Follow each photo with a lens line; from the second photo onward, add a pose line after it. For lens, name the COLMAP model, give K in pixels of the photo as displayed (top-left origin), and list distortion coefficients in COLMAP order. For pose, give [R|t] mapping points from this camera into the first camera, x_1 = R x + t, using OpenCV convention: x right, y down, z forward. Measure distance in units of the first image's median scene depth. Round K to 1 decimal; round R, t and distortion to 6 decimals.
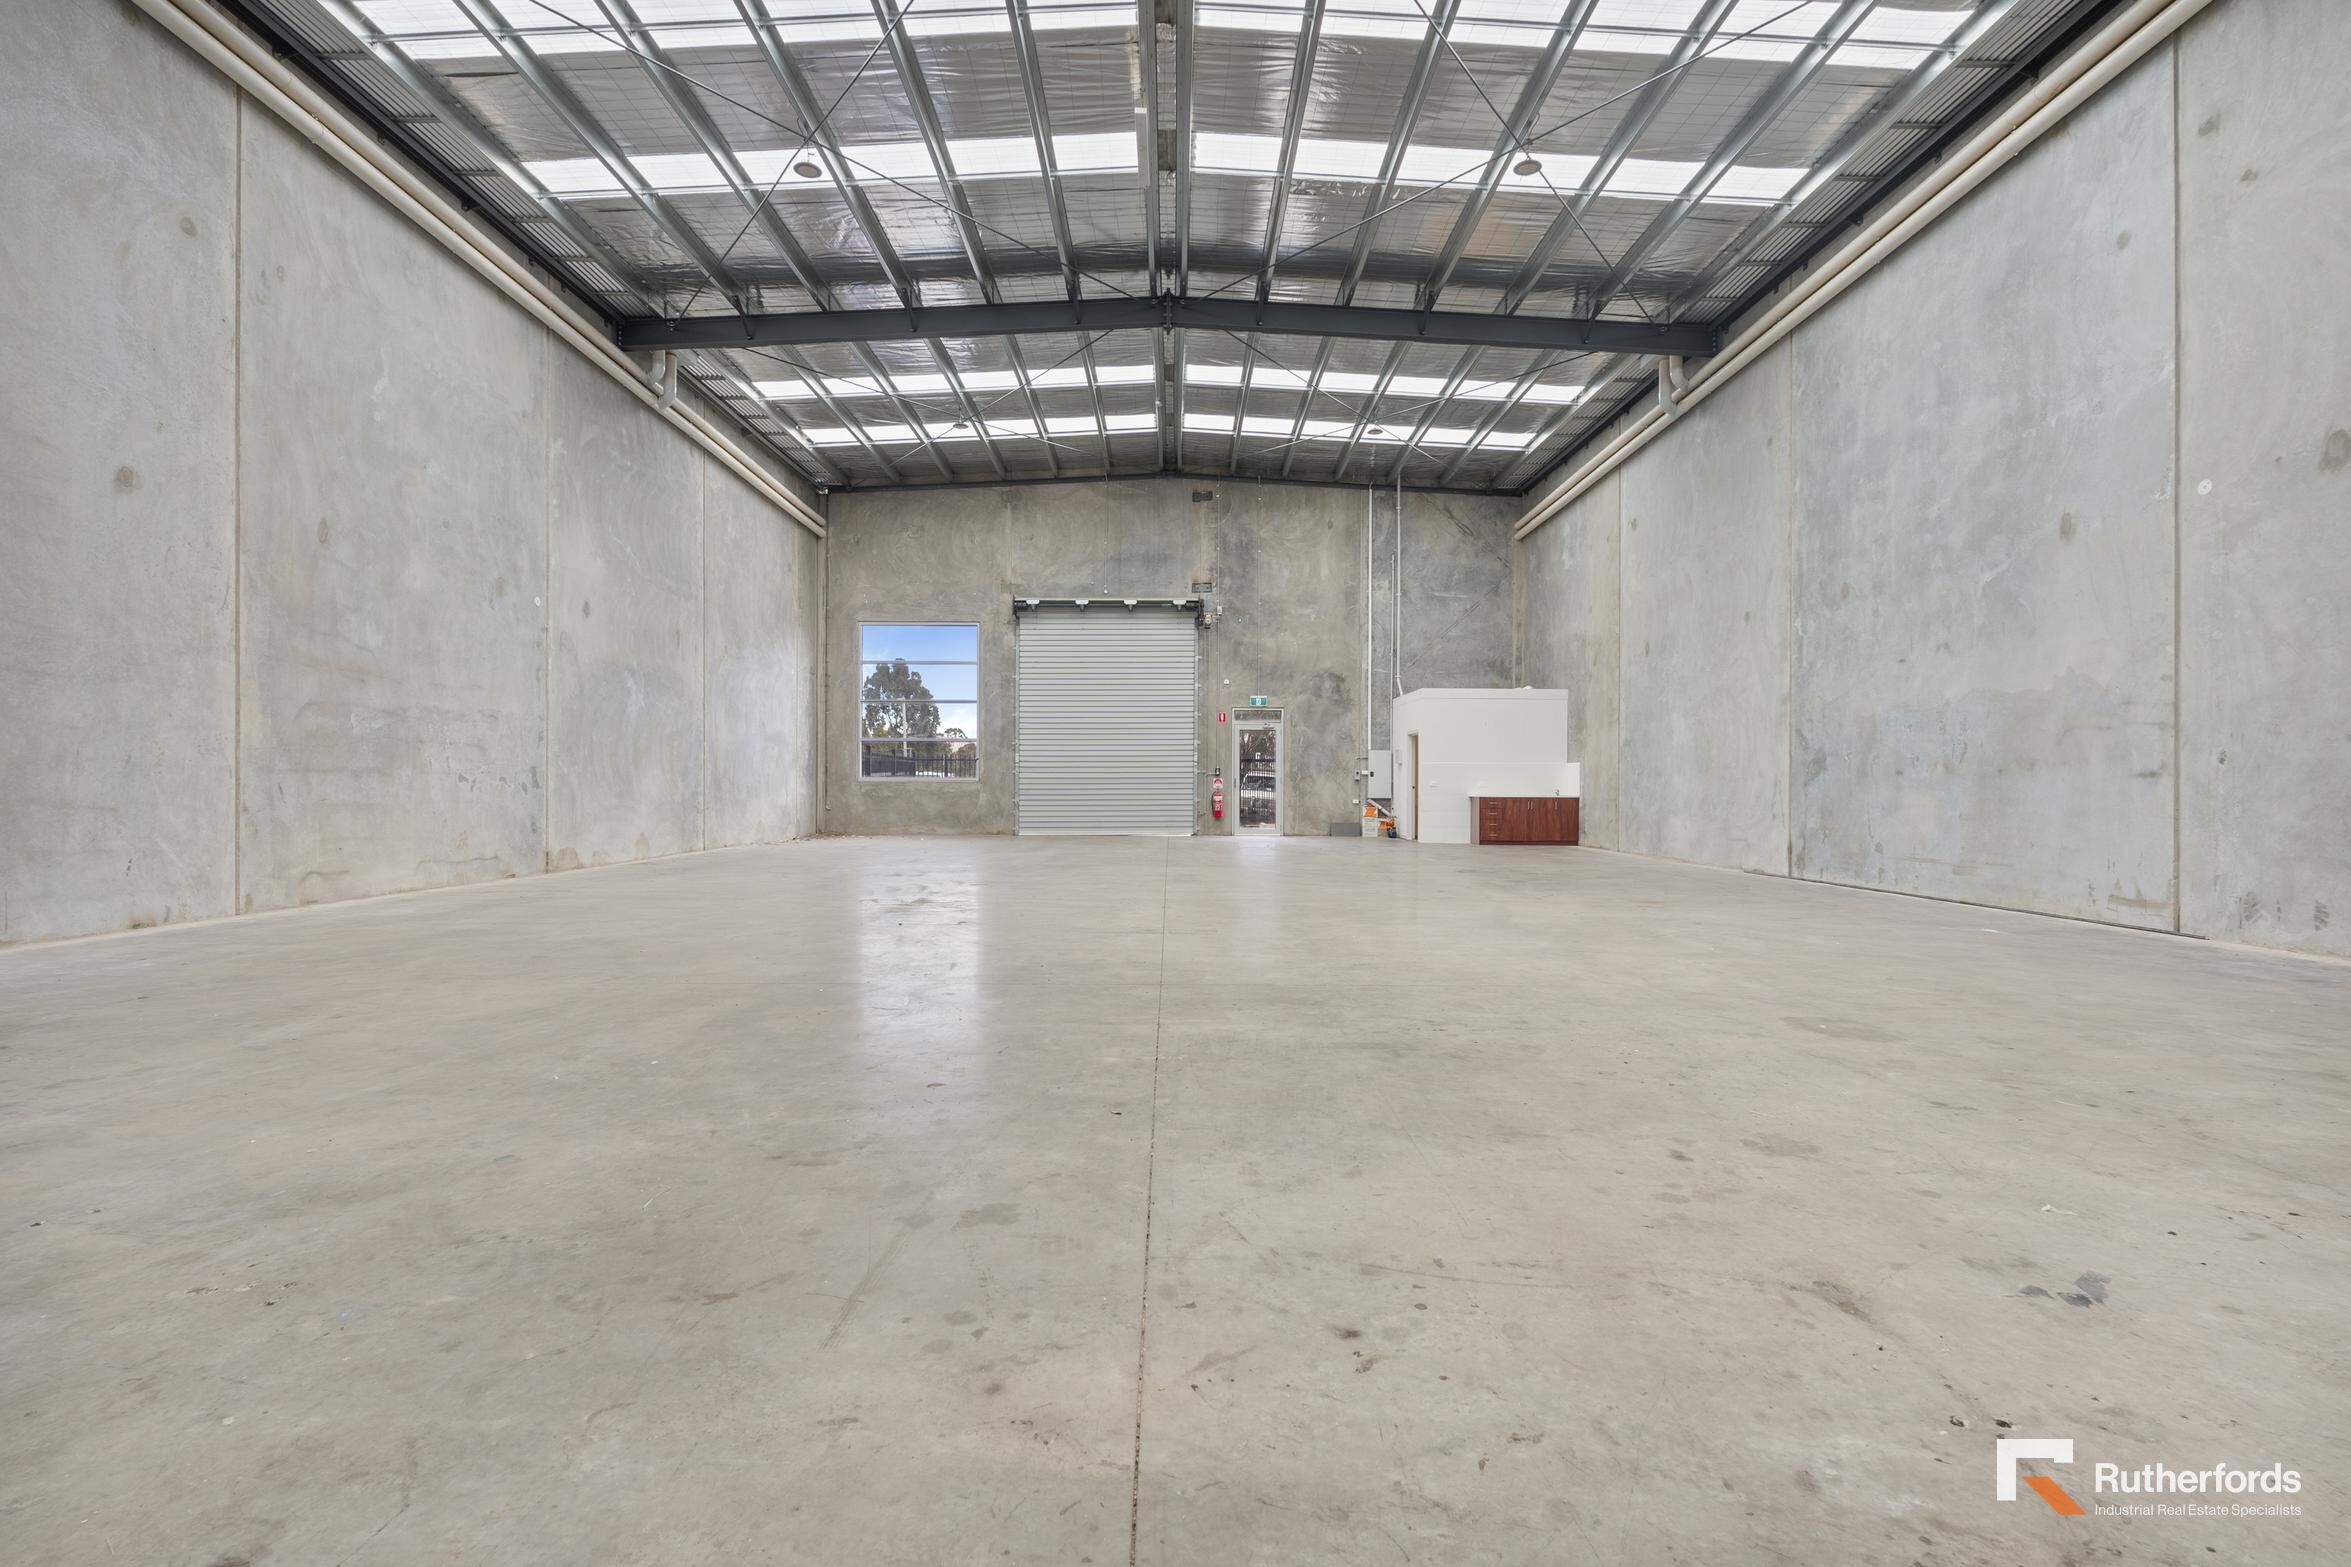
lens RADIAL K [[1079.2, 0, 1177.7], [0, 1079.2, 783.7], [0, 0, 1]] dist [-0.001282, -0.000038]
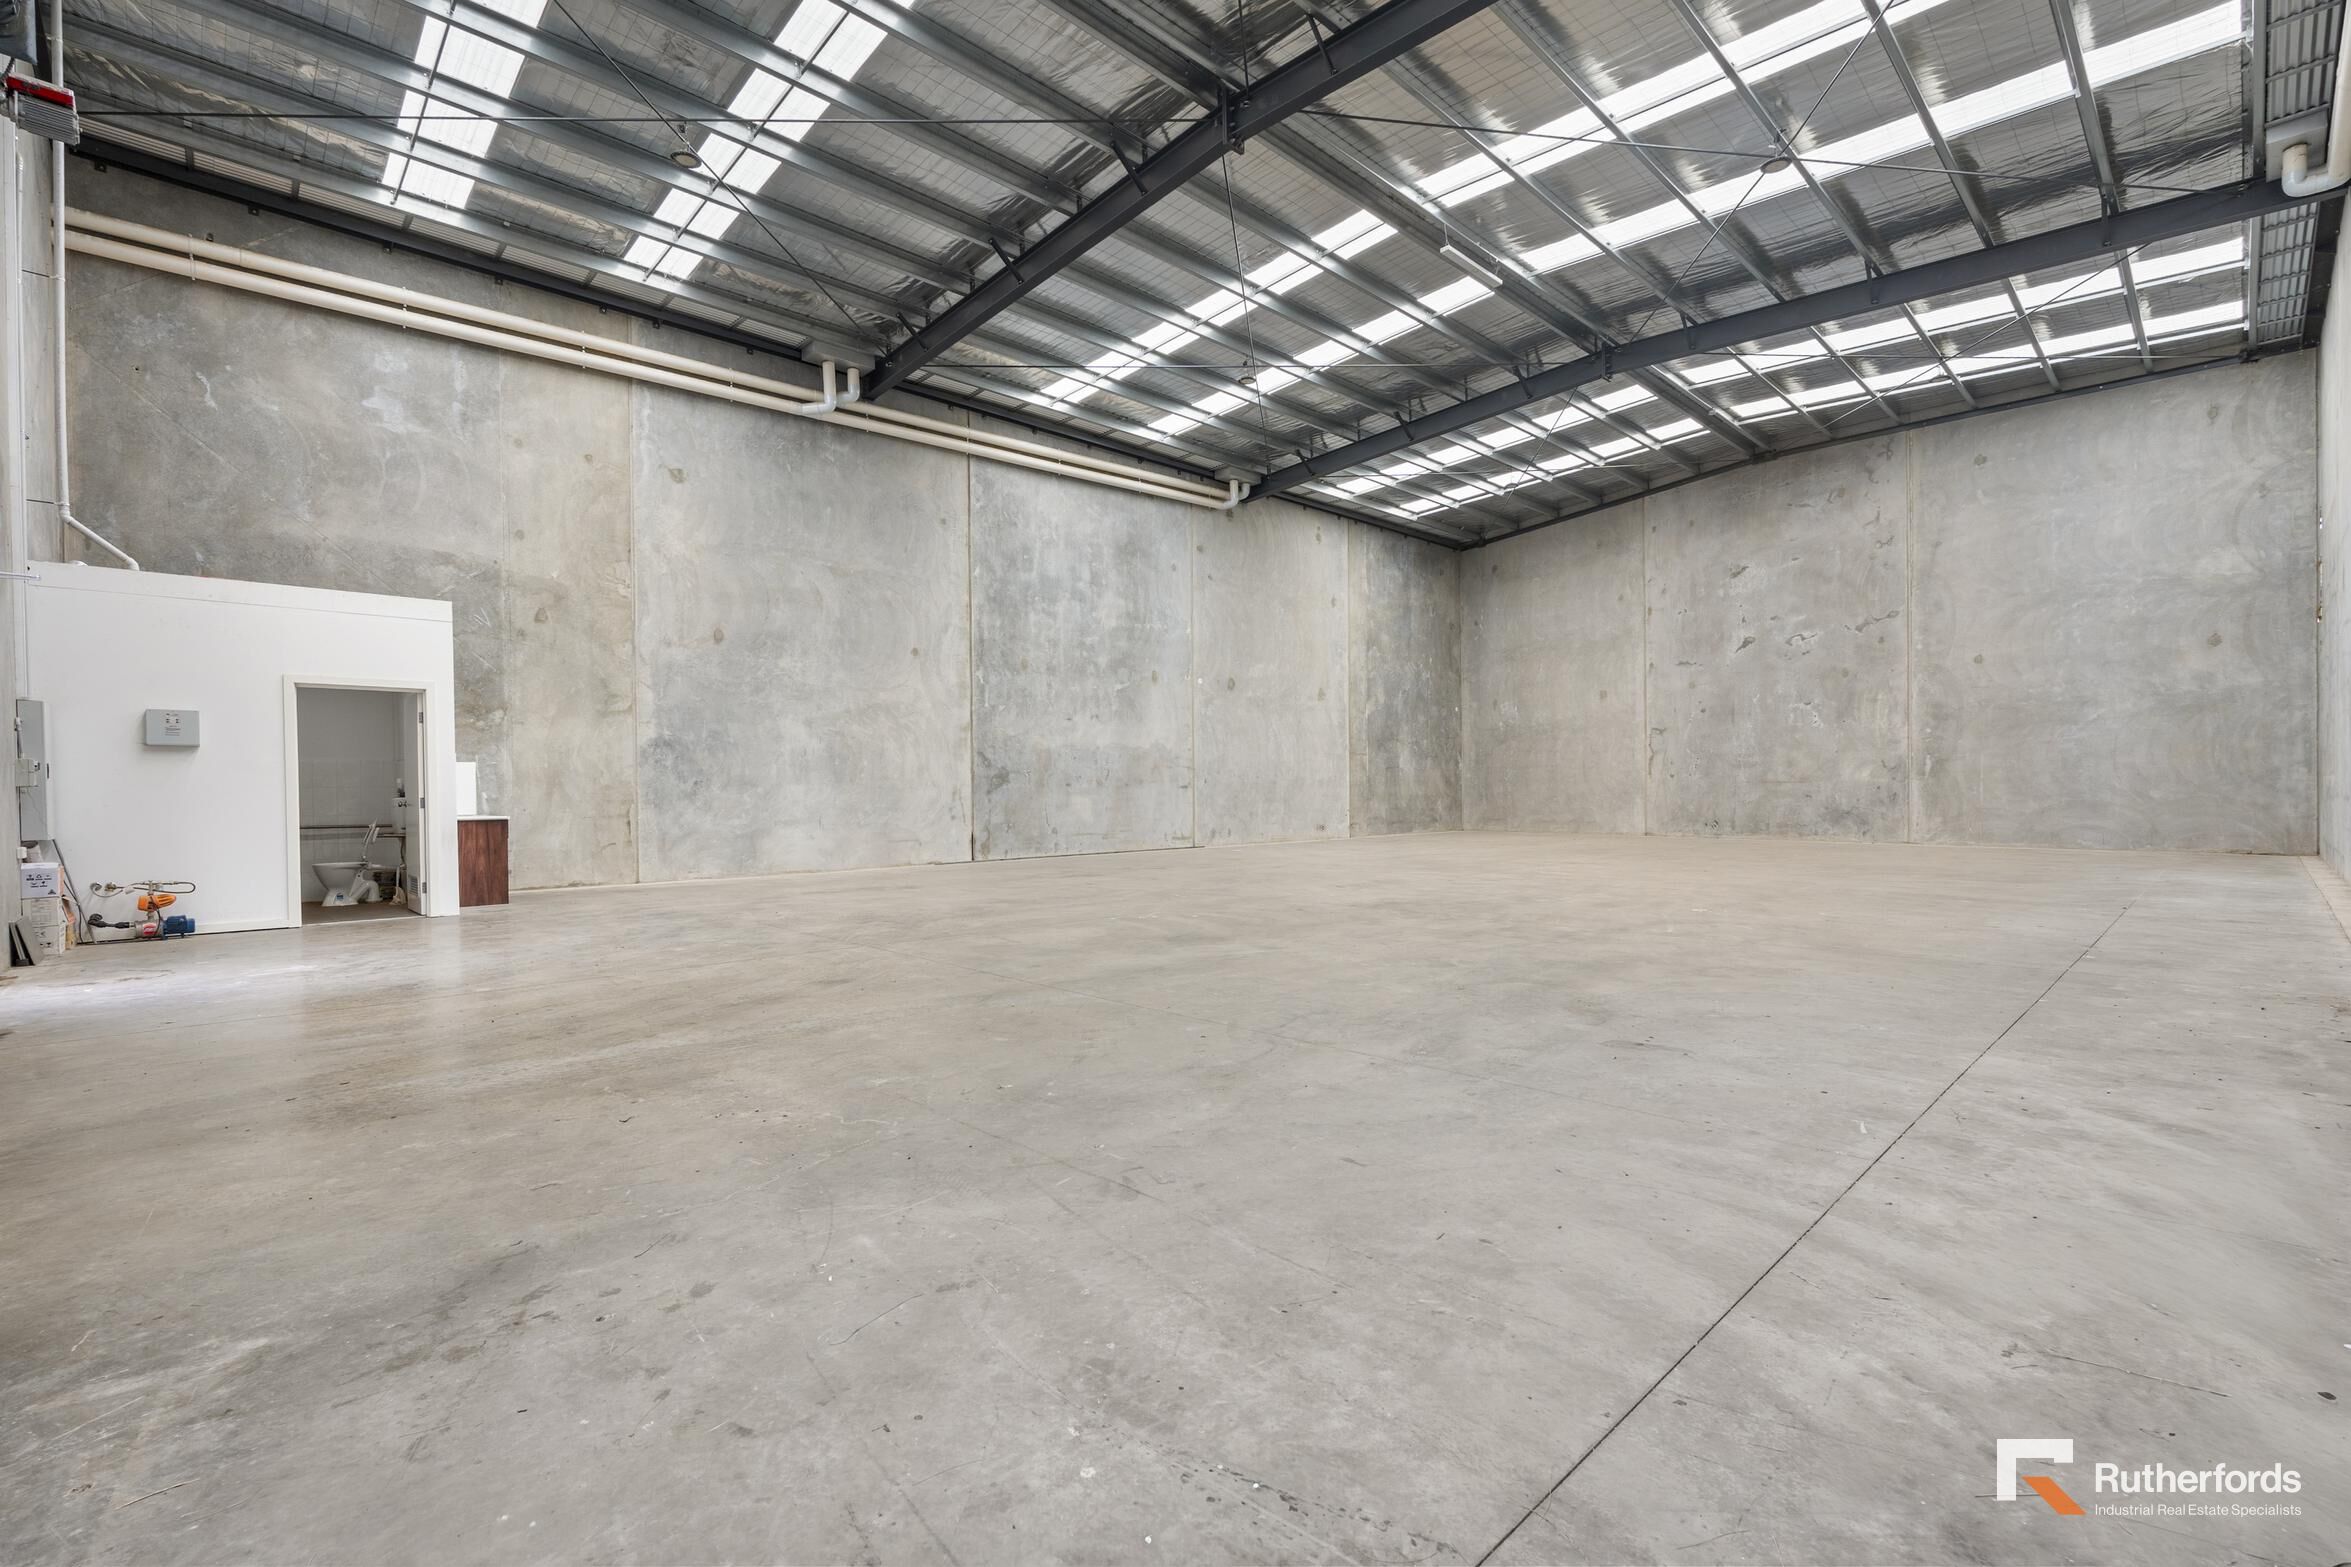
lens RADIAL K [[1037.2, 0, 1168.6], [0, 1037.2, 803.9], [0, 0, 1]] dist [-0.007604, 0.000637]
pose [[-0.683266, -0.003904, 0.730159, -0.329645], [0.007672, 0.999892, 0.012526, 0.000401], [-0.730130, 0.014160, -0.683162, 1.040275]]
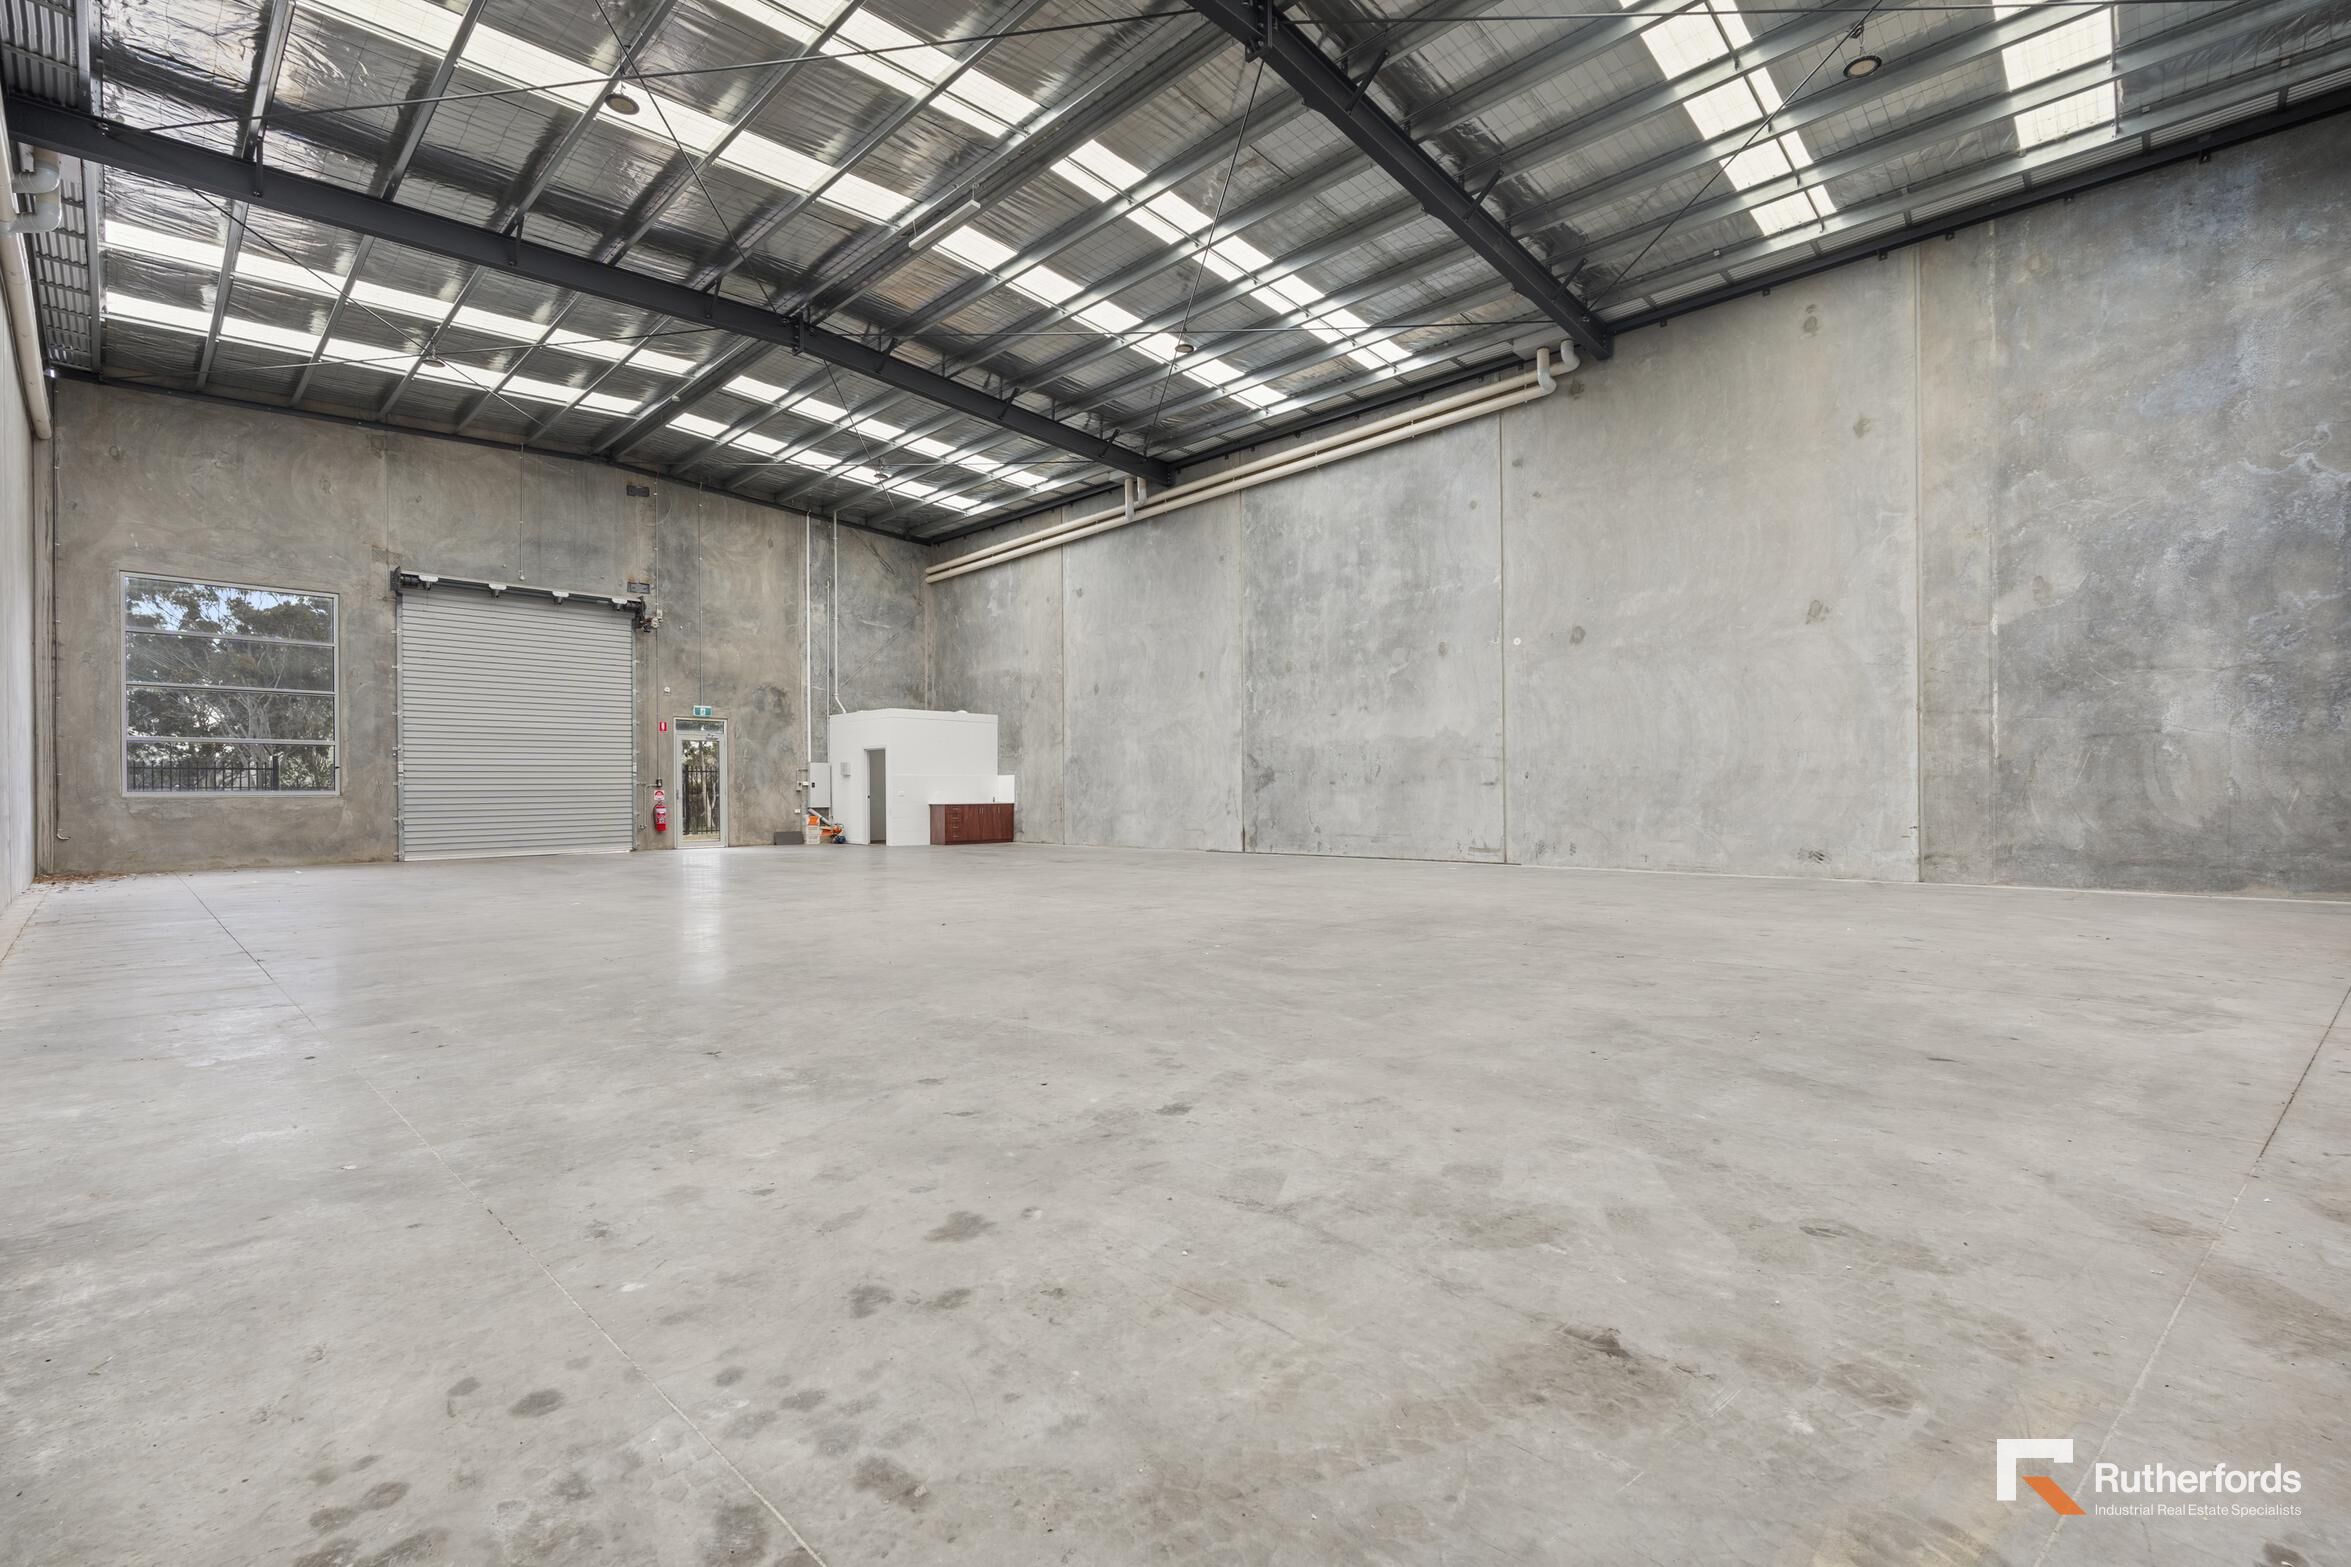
lens RADIAL K [[1026.5, 0, 1171.2], [0, 1026.5, 791.9], [0, 0, 1]] dist [-0.002392, -0.000146]
pose [[0.698492, -0.007755, 0.715576, -0.320728], [0.009079, 0.999957, 0.001976, -0.000936], [-0.715560, 0.005117, 0.698532, 0.044788]]
